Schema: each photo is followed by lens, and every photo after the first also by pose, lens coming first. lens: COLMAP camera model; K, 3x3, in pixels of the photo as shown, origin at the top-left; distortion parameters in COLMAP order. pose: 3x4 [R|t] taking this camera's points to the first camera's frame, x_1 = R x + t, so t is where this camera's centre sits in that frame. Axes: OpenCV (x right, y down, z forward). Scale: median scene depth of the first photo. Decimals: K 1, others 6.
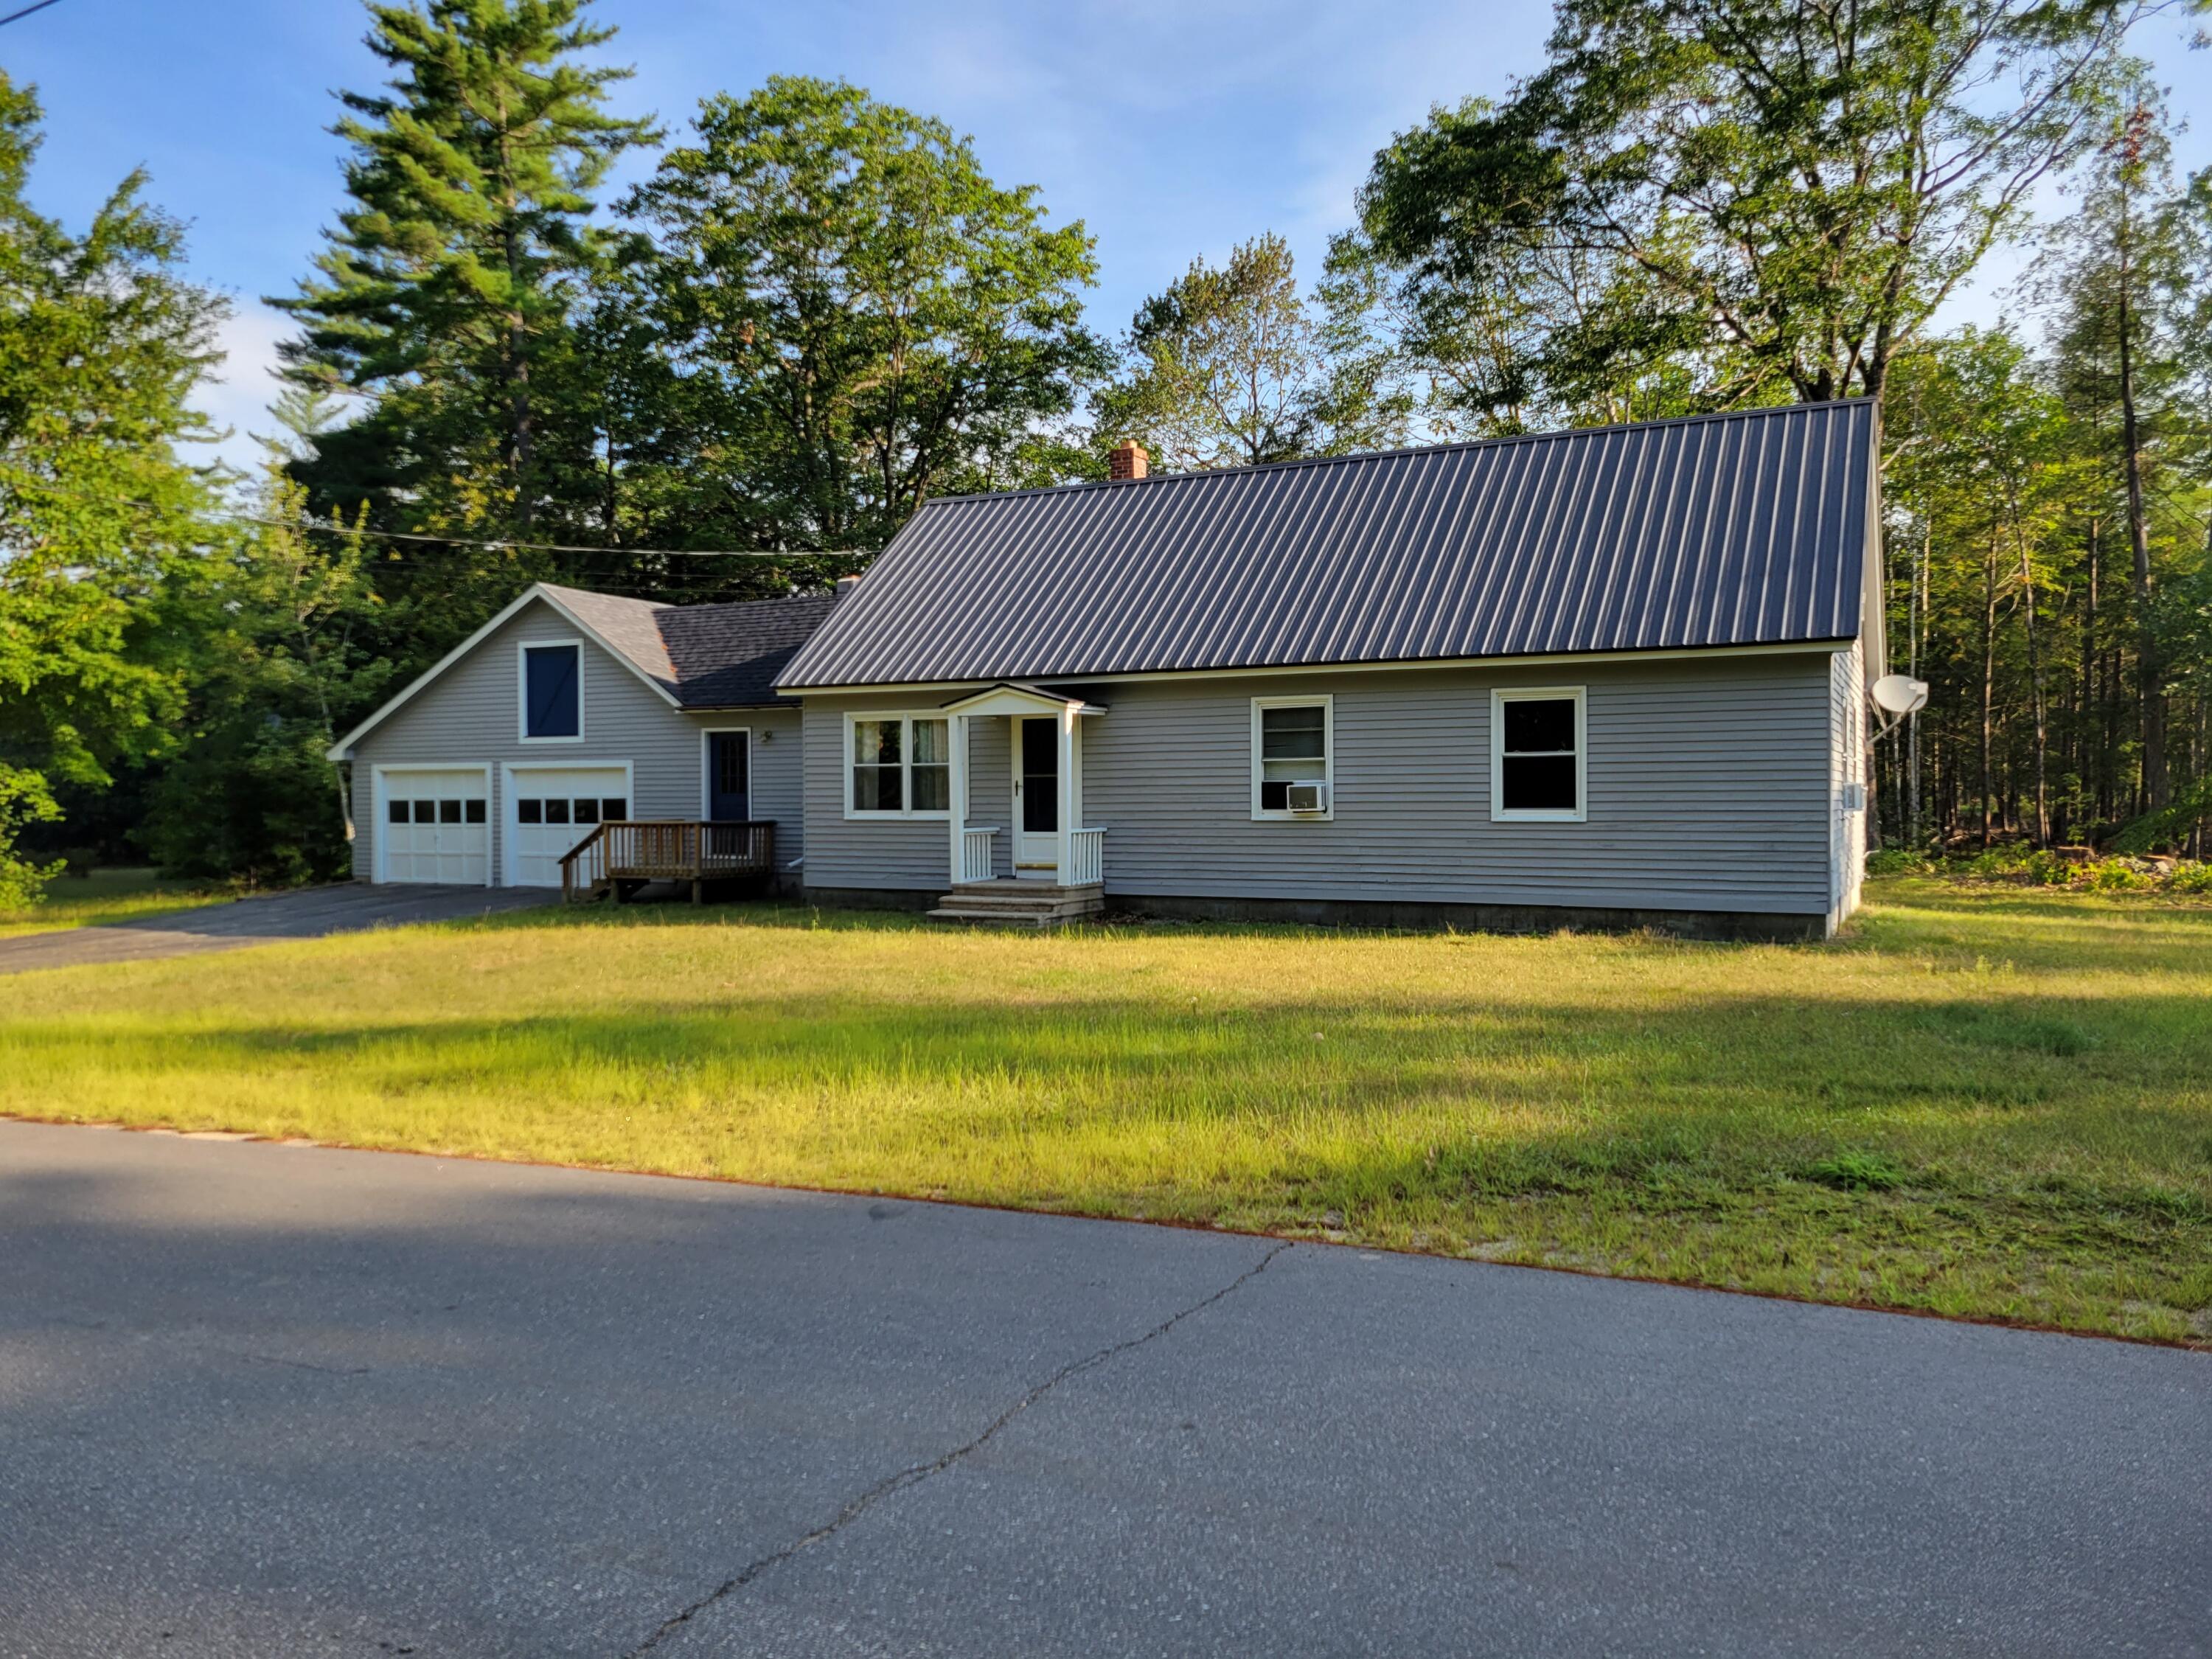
lens RADIAL K [[1641.5, 0, 1067.7], [0, 1641.5, 832.8], [0, 0, 1]] dist [0.066293, -0.055755]
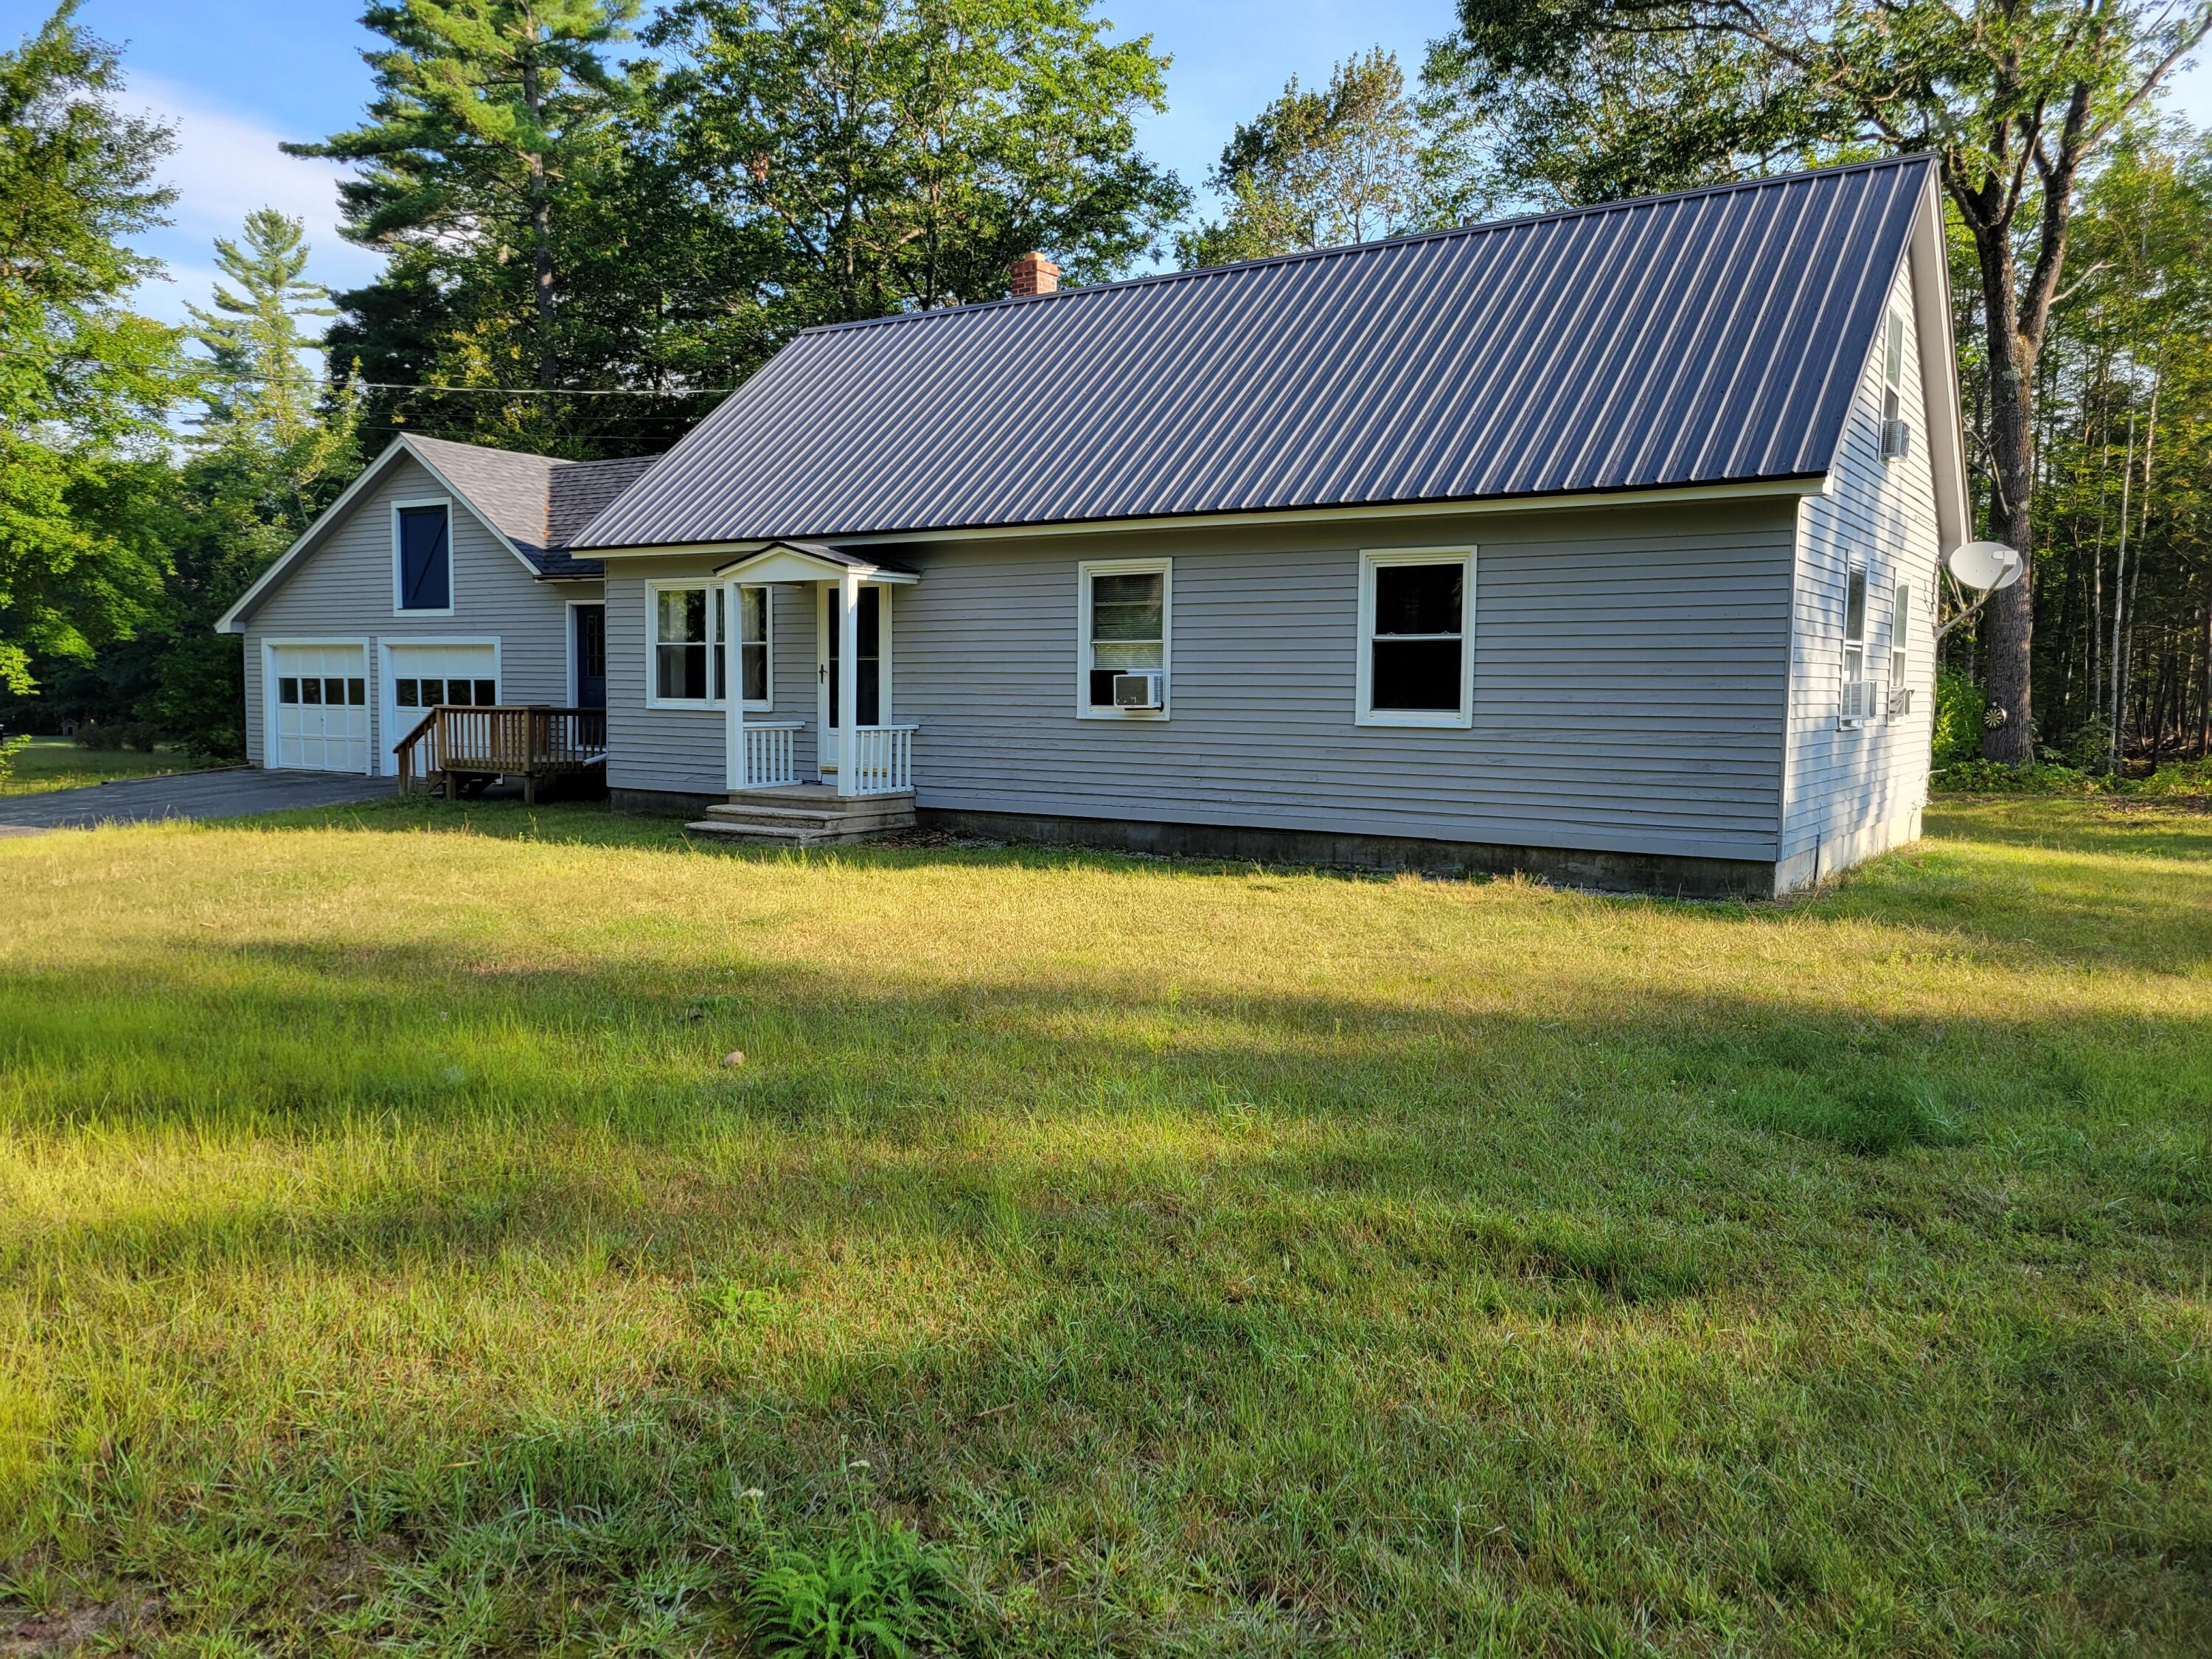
lens RADIAL K [[1641.5, 0, 1067.7], [0, 1641.5, 832.8], [0, 0, 1]] dist [0.066293, -0.055755]
pose [[0.992961, 0.025133, -0.115742, 0.143087], [-0.017344, 0.997547, 0.067818, -0.004527], [0.117162, -0.065333, 0.990961, 0.151717]]
